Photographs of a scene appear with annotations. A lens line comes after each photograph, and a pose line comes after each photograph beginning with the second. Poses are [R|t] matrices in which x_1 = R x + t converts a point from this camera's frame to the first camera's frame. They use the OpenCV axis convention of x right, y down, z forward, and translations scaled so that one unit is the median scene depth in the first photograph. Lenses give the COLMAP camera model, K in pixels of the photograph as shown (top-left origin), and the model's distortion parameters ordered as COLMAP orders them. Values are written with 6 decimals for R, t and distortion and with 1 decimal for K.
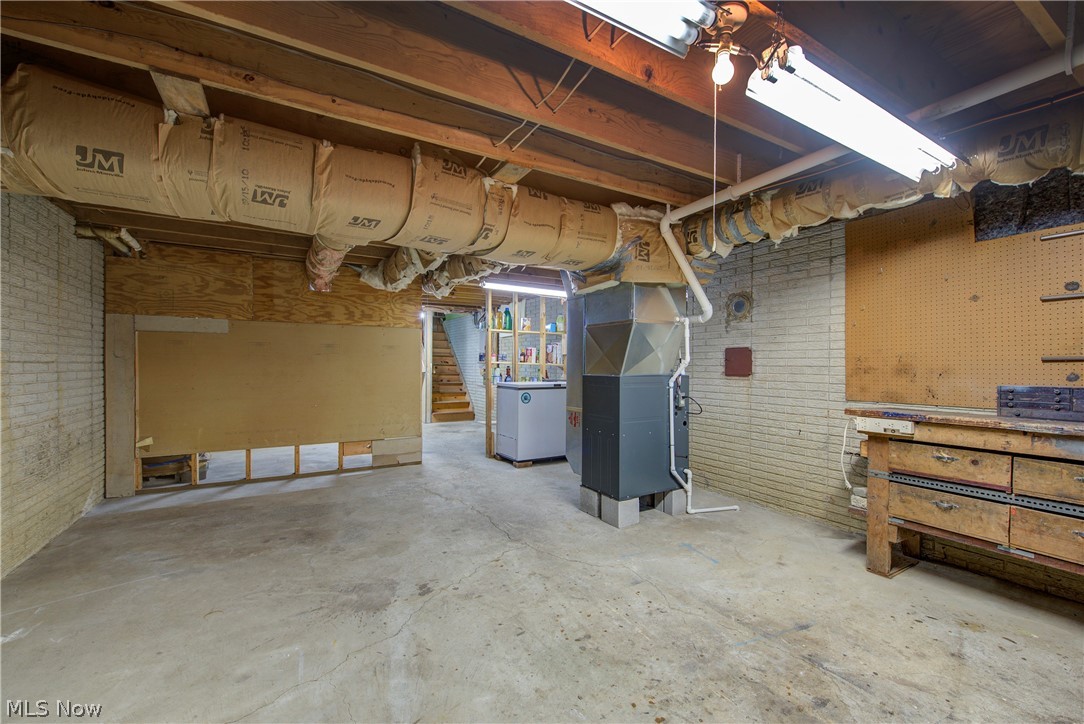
lens RADIAL K [[451.8, 0, 539.4], [0, 451.8, 359.0], [0, 0, 1]] dist [-0.006830, -0.000390]
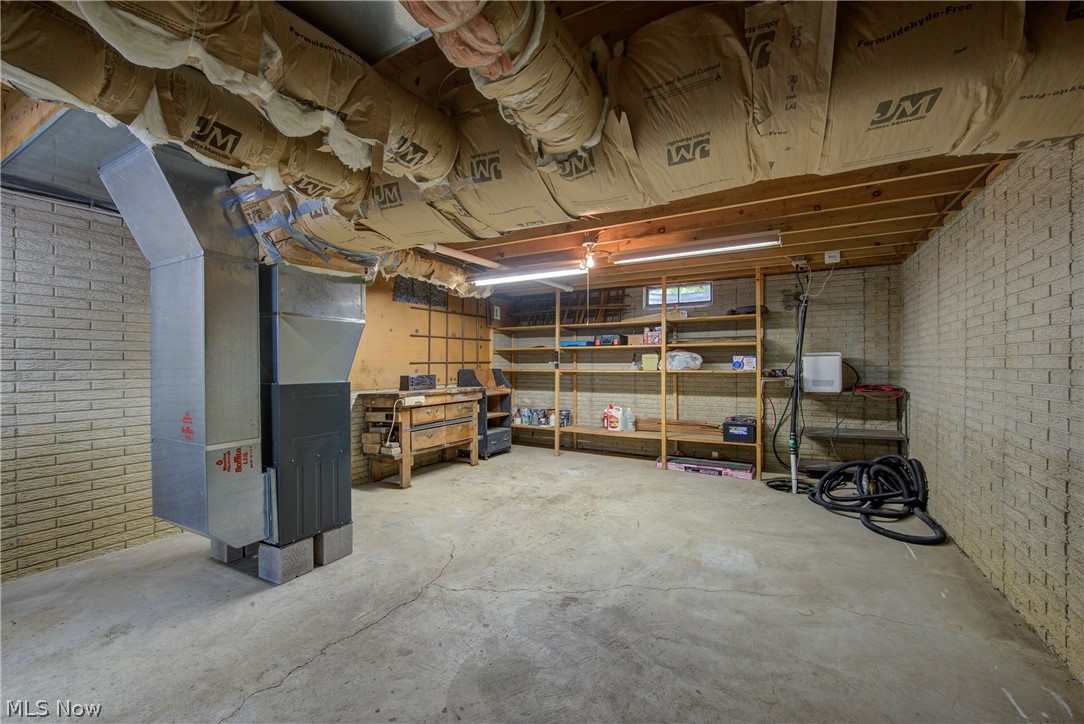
lens RADIAL K [[451.8, 0, 539.4], [0, 451.8, 359.0], [0, 0, 1]] dist [-0.006830, -0.000390]
pose [[-0.509204, 0.000544, 0.860646, -1.131492], [-0.008824, 0.999944, -0.005853, -0.011128], [-0.860600, -0.010574, -0.509171, 1.649295]]
